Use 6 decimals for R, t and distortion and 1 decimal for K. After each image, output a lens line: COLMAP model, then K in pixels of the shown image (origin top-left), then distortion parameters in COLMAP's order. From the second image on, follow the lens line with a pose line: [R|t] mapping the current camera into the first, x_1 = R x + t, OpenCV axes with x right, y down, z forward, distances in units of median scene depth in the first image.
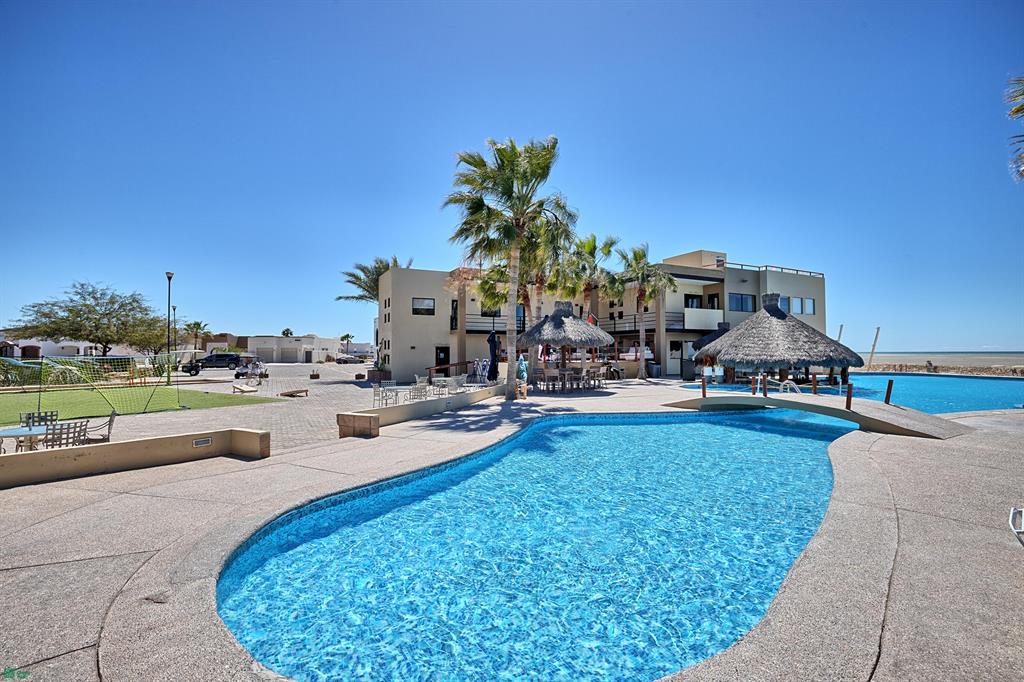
lens RADIAL K [[482.7, 0, 511.8], [0, 482.7, 342.4], [0, 0, 1]] dist [0.000037, 0.000160]
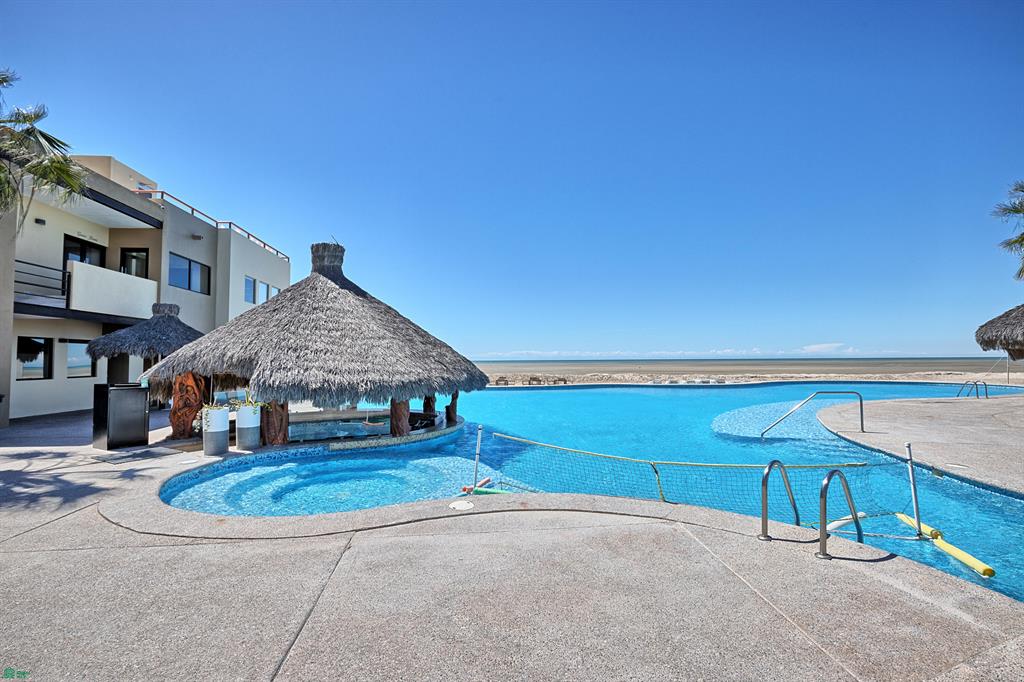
lens RADIAL K [[482.7, 0, 512.3], [0, 482.7, 340.7], [0, 0, 1]] dist [0.000037, 0.000160]
pose [[0.382419, 0.039928, 0.923126, 0.109928], [-0.016667, 0.999201, -0.036313, 0.008149], [-0.923838, -0.001499, 0.382780, 0.453470]]
